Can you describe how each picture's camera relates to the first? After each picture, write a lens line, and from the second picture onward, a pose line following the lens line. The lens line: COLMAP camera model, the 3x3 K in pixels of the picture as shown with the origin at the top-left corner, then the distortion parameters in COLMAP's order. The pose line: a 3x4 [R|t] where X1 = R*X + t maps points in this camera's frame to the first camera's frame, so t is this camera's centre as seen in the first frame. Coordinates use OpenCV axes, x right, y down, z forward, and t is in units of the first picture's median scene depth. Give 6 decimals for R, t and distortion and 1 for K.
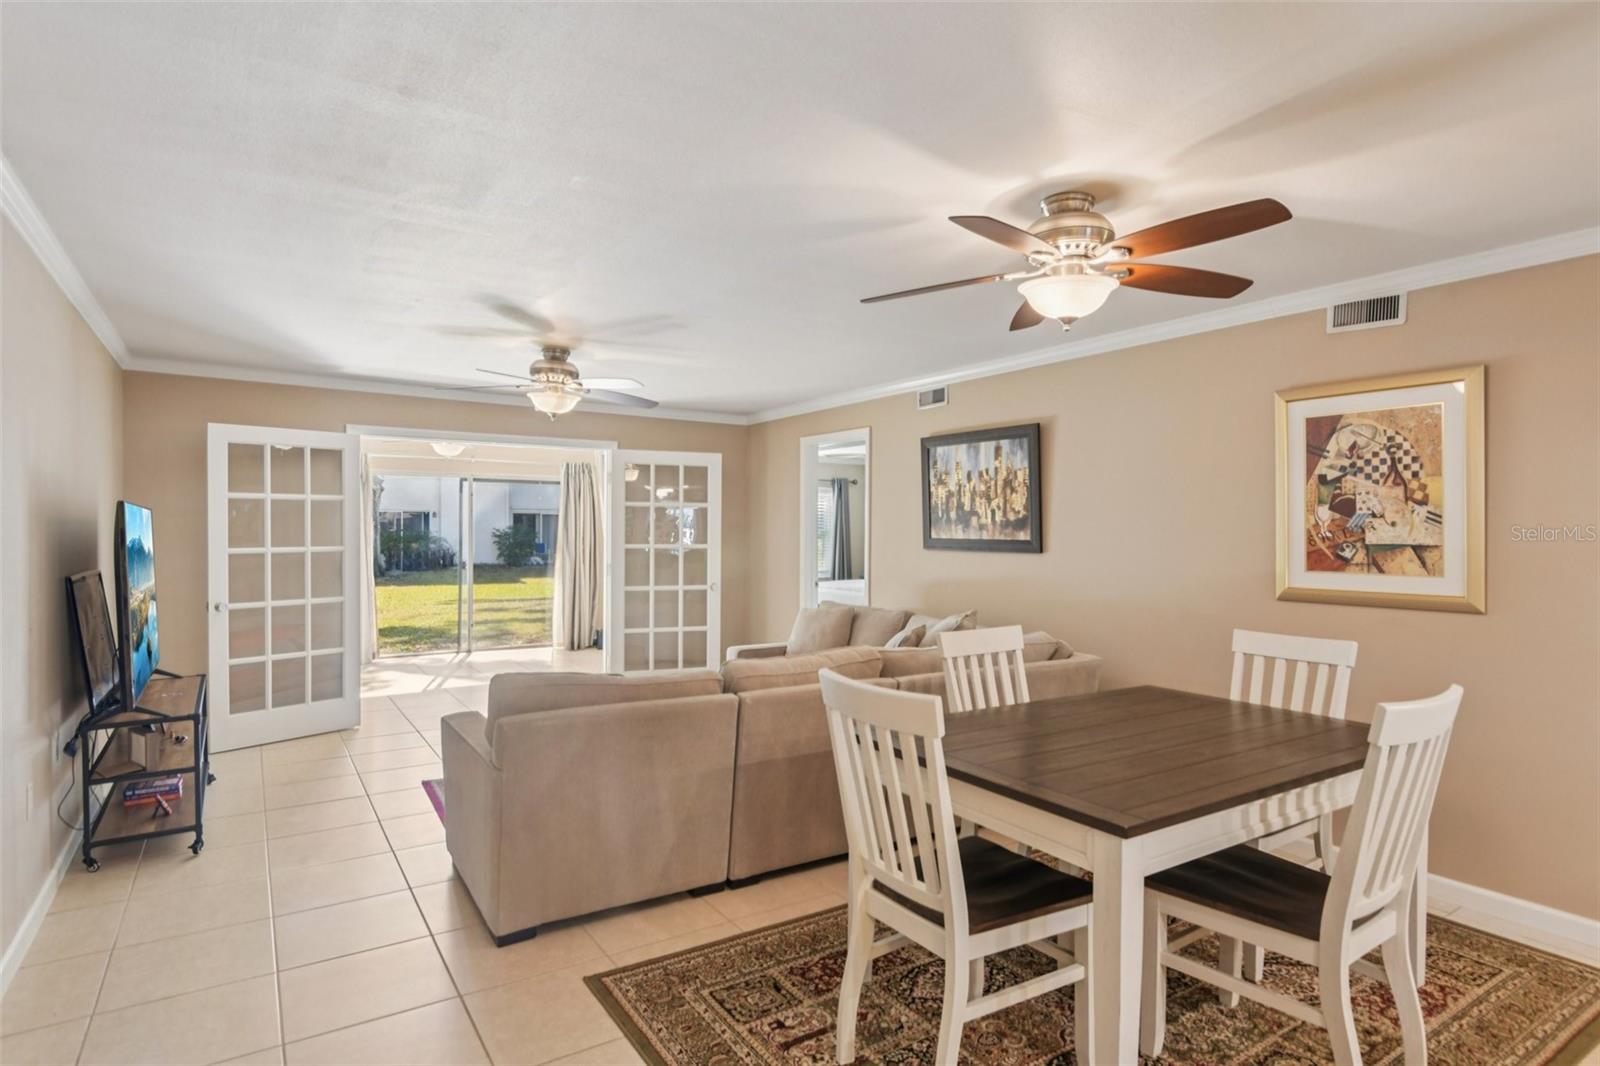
lens RADIAL K [[850.4, 0, 800.0], [0, 850.4, 533.0], [0, 0, 1]] dist [-0.002785, -0.001842]
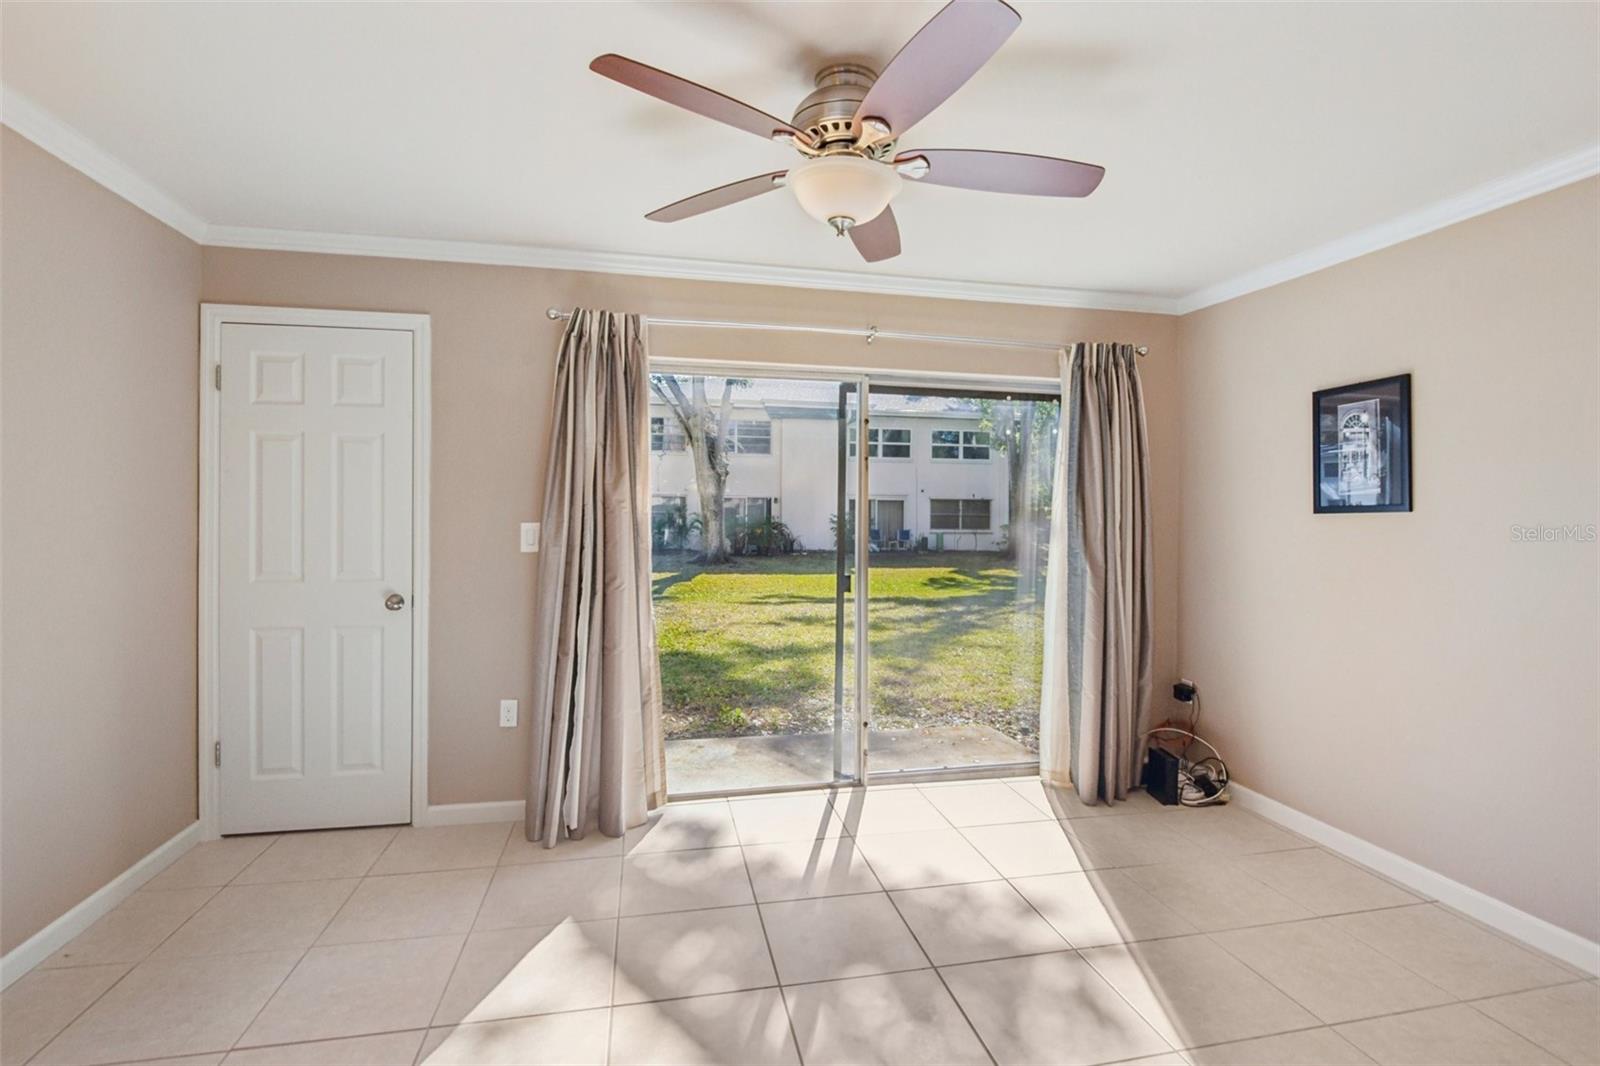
lens RADIAL K [[751.2, 0, 809.3], [0, 751.2, 515.3], [0, 0, 1]] dist [-0.012152, 0.000550]
pose [[0.935911, 0.003513, -0.352219, -0.552390], [-0.006198, 0.999960, -0.006496, 0.010524], [0.352182, 0.008263, 0.935895, 1.256086]]
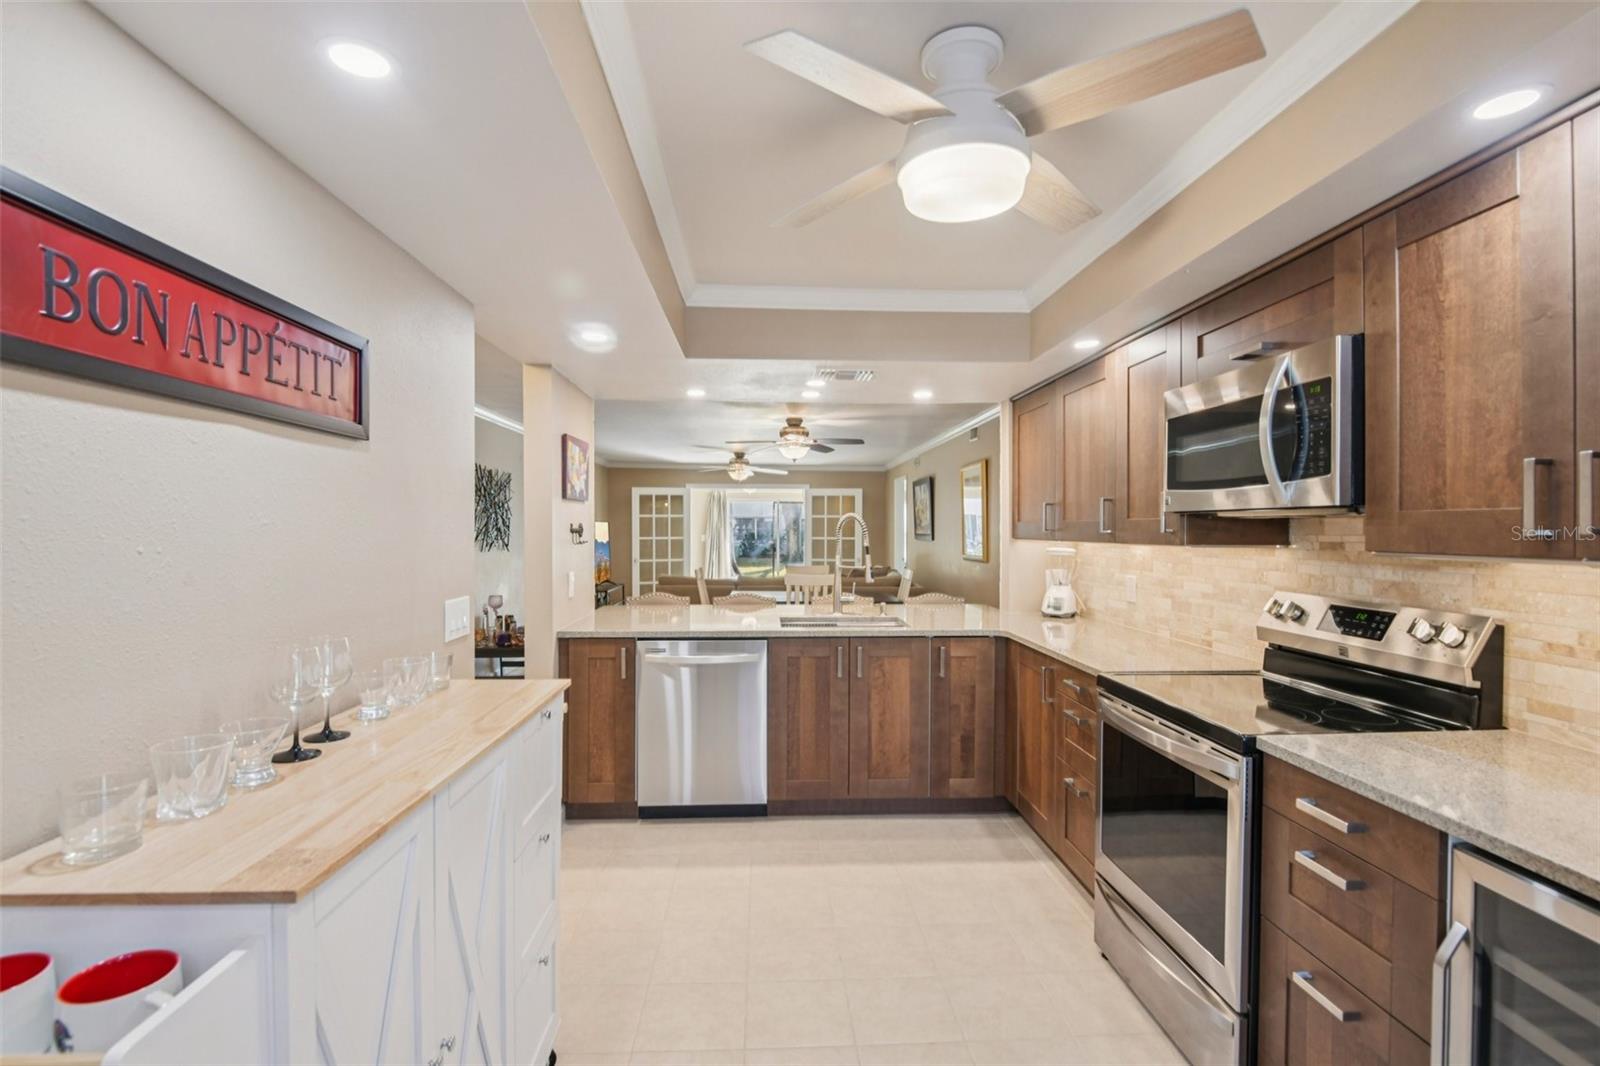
lens RADIAL K [[745.7, 0, 800.8], [0, 745.7, 518.3], [0, 0, 1]] dist [-0.018614, -0.009227]
pose [[0.860950, -0.009478, -0.508601, 0.894316], [-0.001746, 0.999765, -0.021586, 0.009509], [0.508686, 0.019472, 0.860732, -0.671371]]
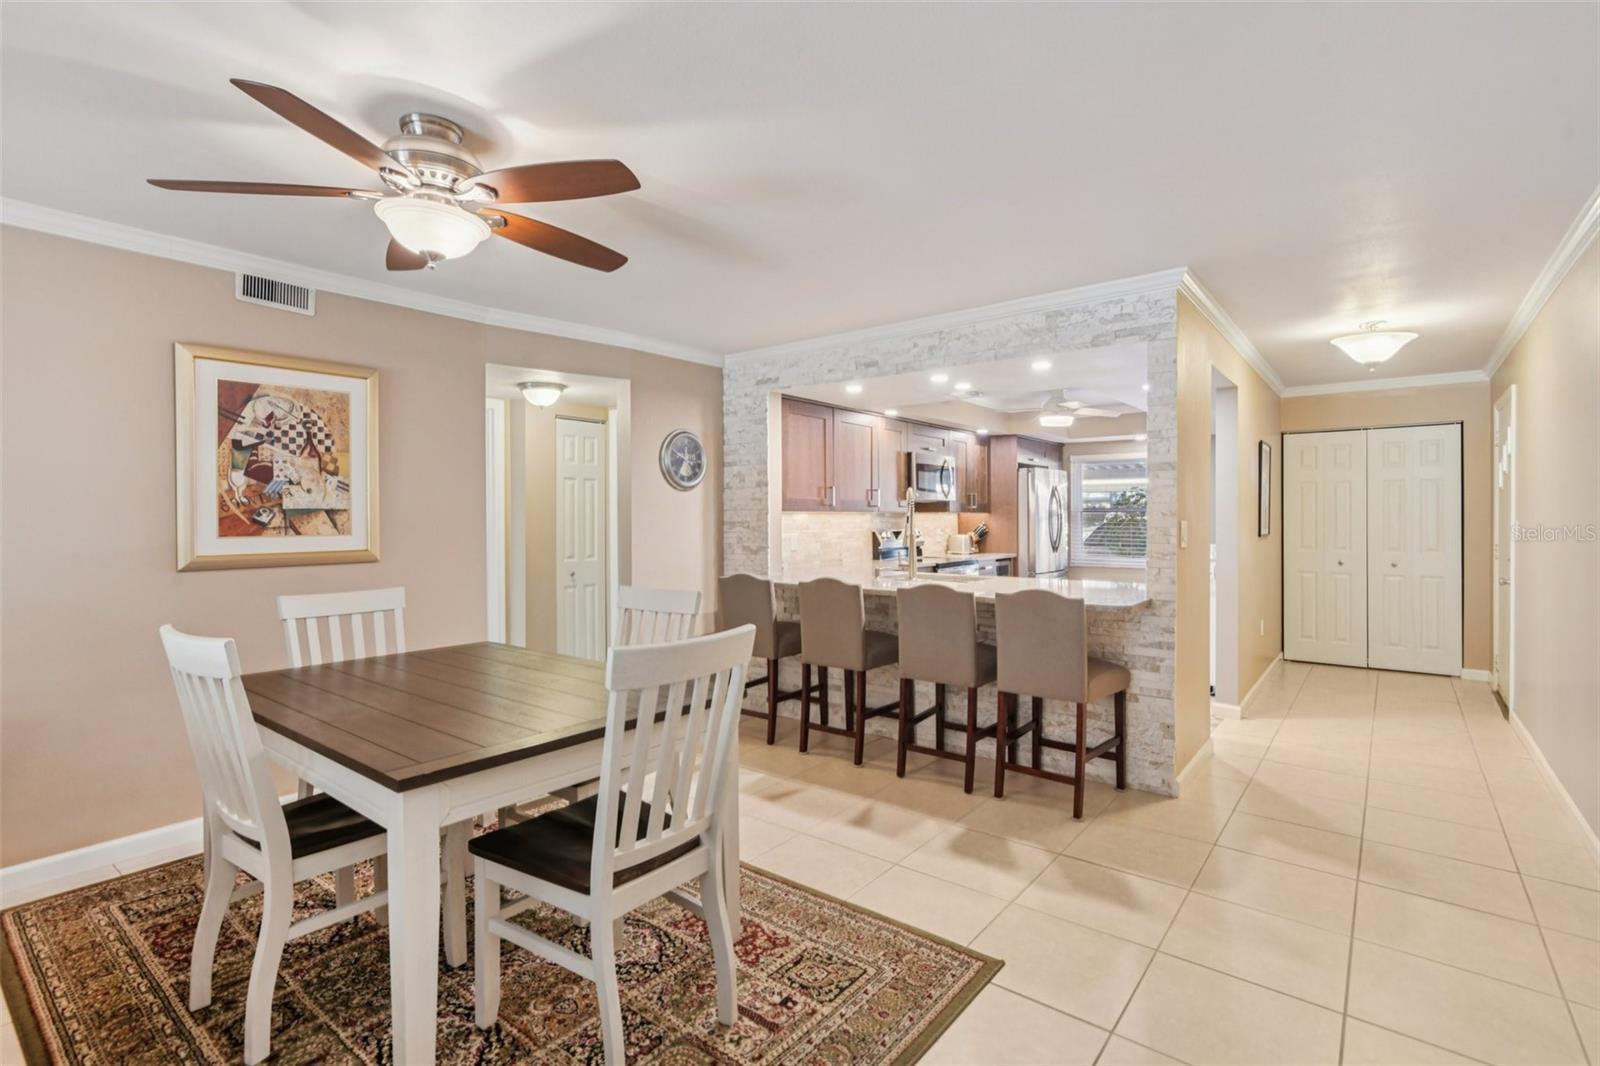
lens RADIAL K [[751.2, 0, 809.3], [0, 751.2, 515.3], [0, 0, 1]] dist [-0.012152, 0.000550]
pose [[-0.322711, -0.001737, 0.946496, -0.318050], [0.007545, 0.999962, 0.004408, 0.015684], [-0.946467, 0.008563, -0.322686, 0.477805]]
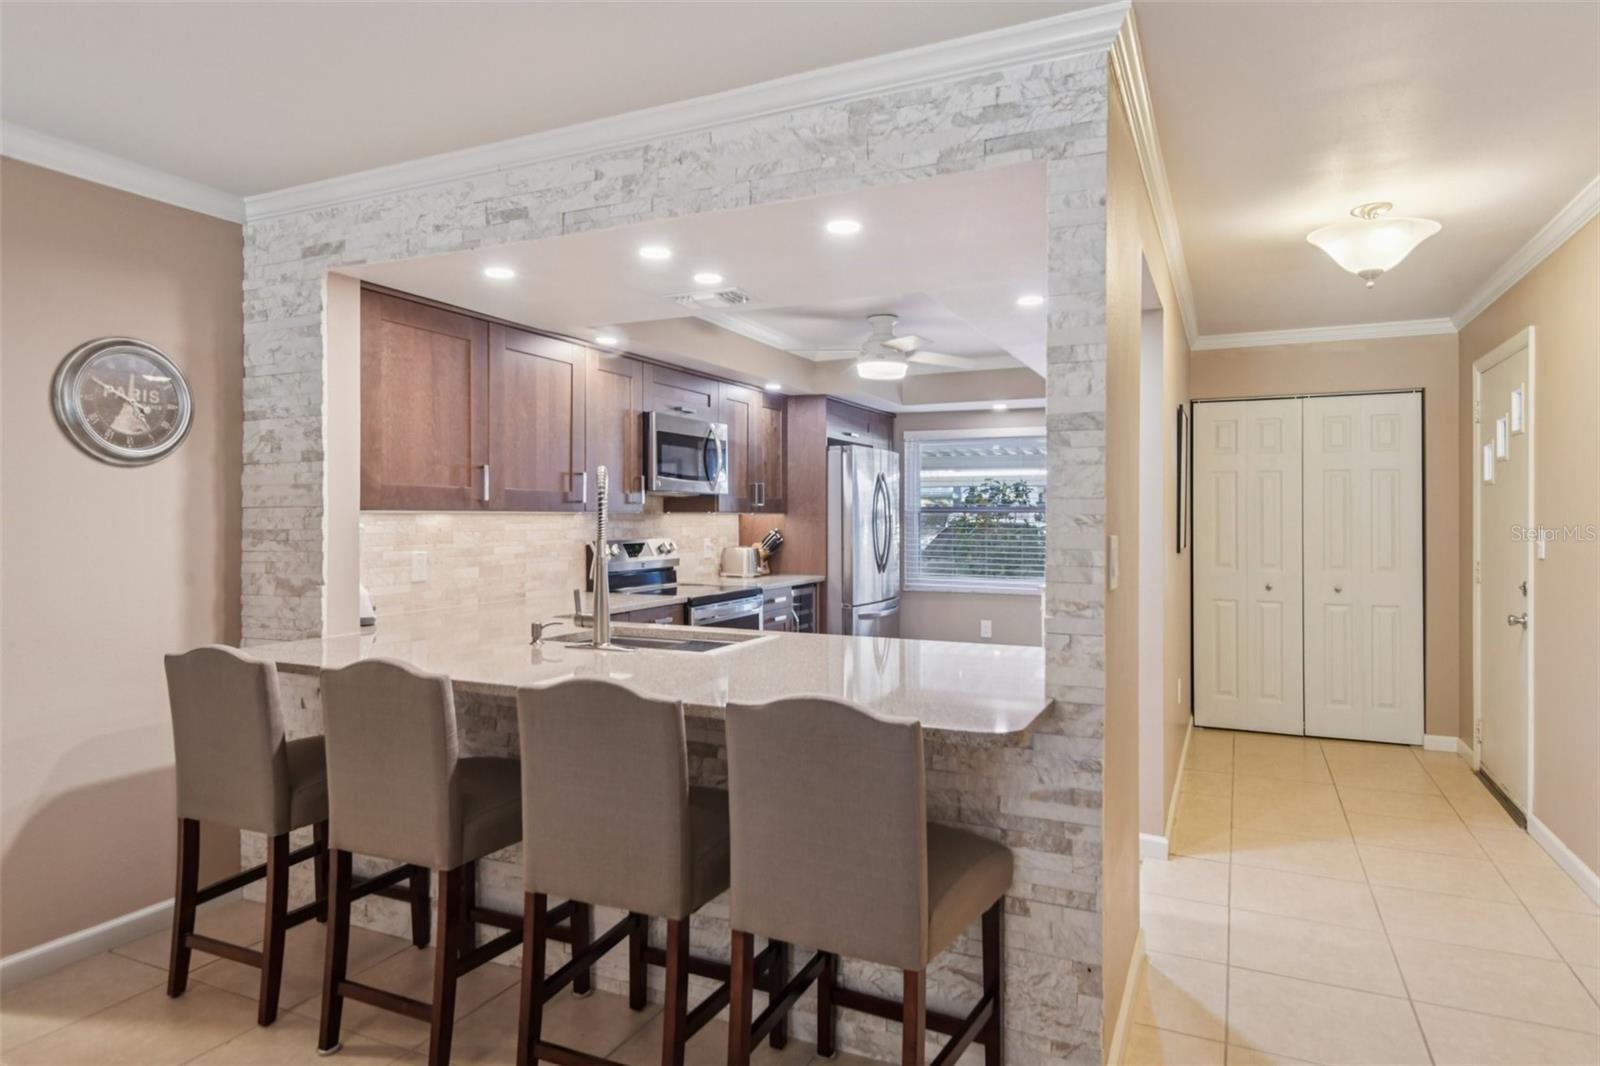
lens RADIAL K [[923.8, 0, 815.7], [0, 923.8, 506.2], [0, 0, 1]] dist [0.000462, -0.000251]
pose [[-0.534668, 0.003953, 0.845053, -0.043420], [0.002480, 0.999992, -0.003109, 0.014231], [-0.845059, 0.000434, -0.534673, 0.254878]]
